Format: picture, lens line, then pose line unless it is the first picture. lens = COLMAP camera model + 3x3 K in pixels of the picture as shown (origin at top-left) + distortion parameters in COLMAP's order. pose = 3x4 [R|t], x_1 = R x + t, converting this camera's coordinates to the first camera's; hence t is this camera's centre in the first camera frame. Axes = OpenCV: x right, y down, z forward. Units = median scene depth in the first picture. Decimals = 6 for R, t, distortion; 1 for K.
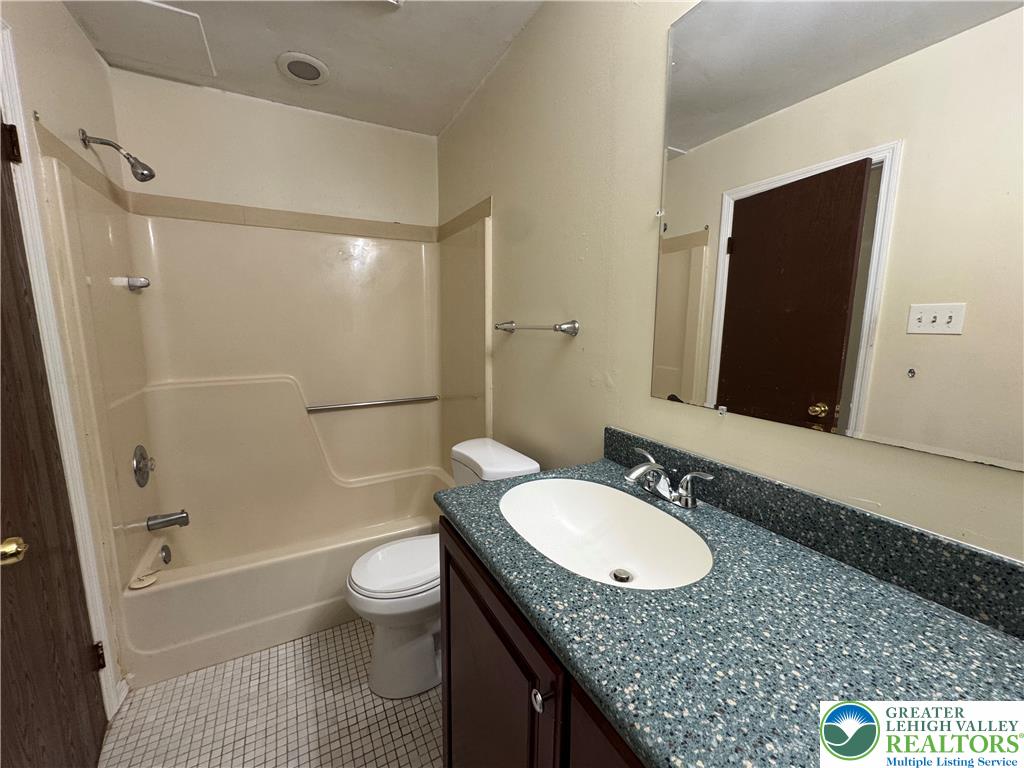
lens RADIAL K [[409.6, 0, 510.9], [0, 409.6, 383.0], [0, 0, 1]] dist [-0.002849, -0.000178]
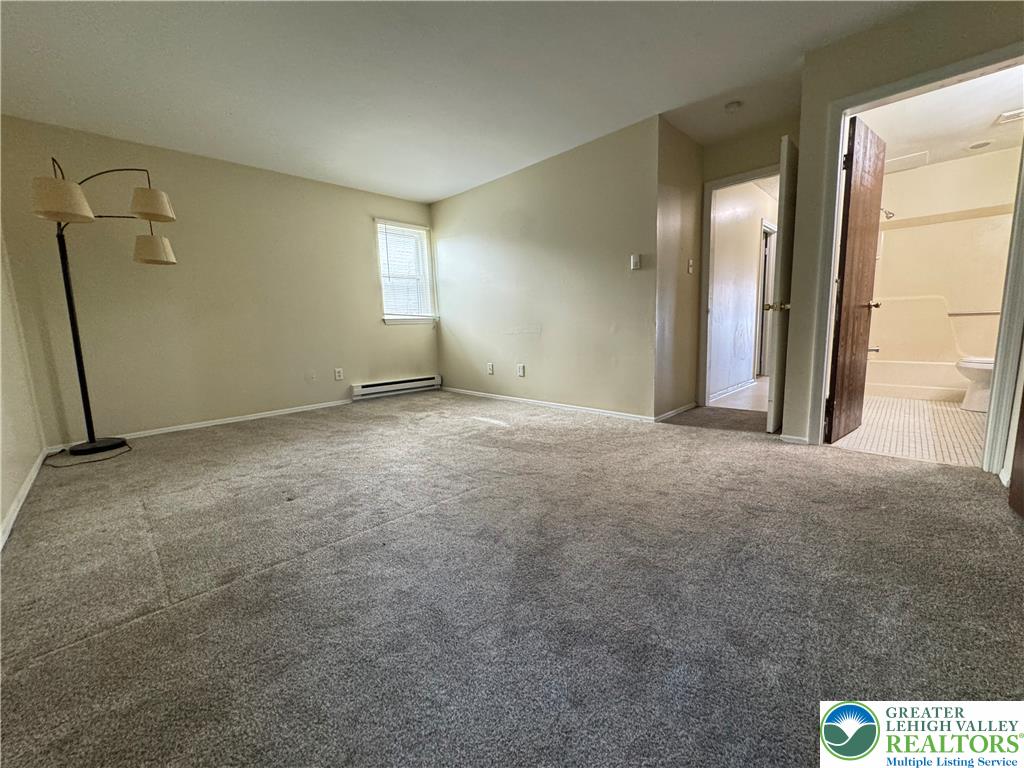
lens RADIAL K [[409.6, 0, 510.9], [0, 409.6, 383.0], [0, 0, 1]] dist [-0.002849, -0.000178]
pose [[0.285021, 0.117477, -0.951295, 1.253543], [-0.107958, 0.990080, 0.089921, 0.699951], [0.952422, 0.077070, 0.294876, -2.416230]]
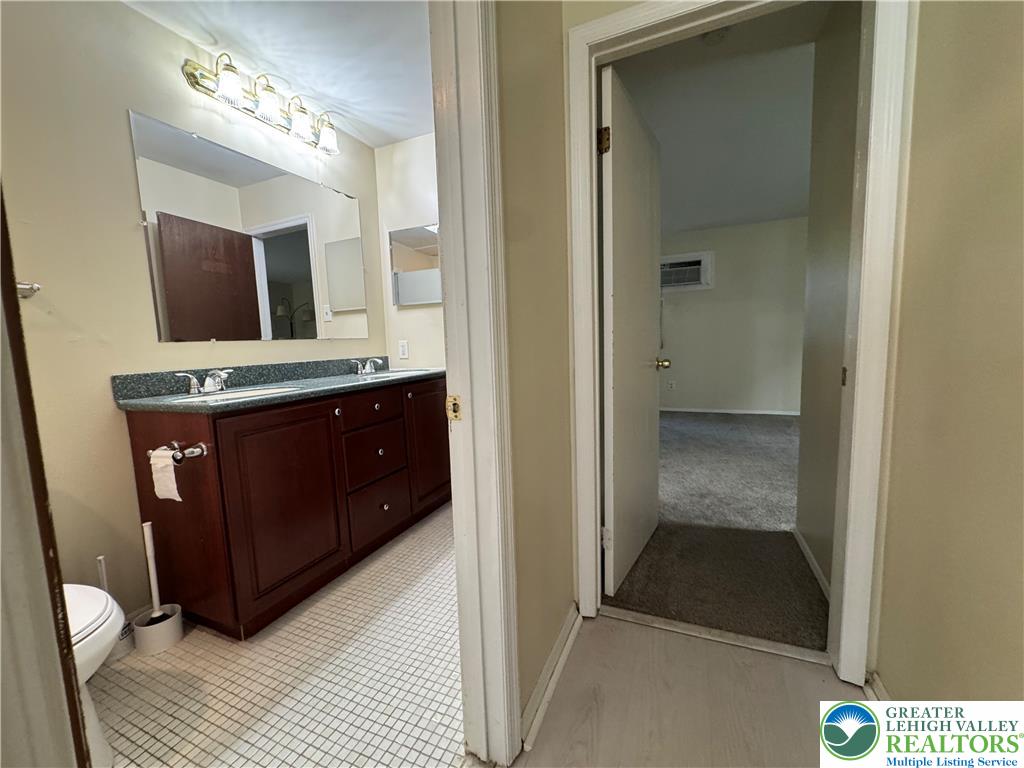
lens RADIAL K [[409.6, 0, 510.9], [0, 409.6, 383.0], [0, 0, 1]] dist [-0.002849, -0.000178]
pose [[-0.615065, -0.067650, 0.785569, -1.296879], [0.147166, 0.968955, 0.198666, 0.054274], [-0.774621, 0.237801, -0.586014, 0.711300]]
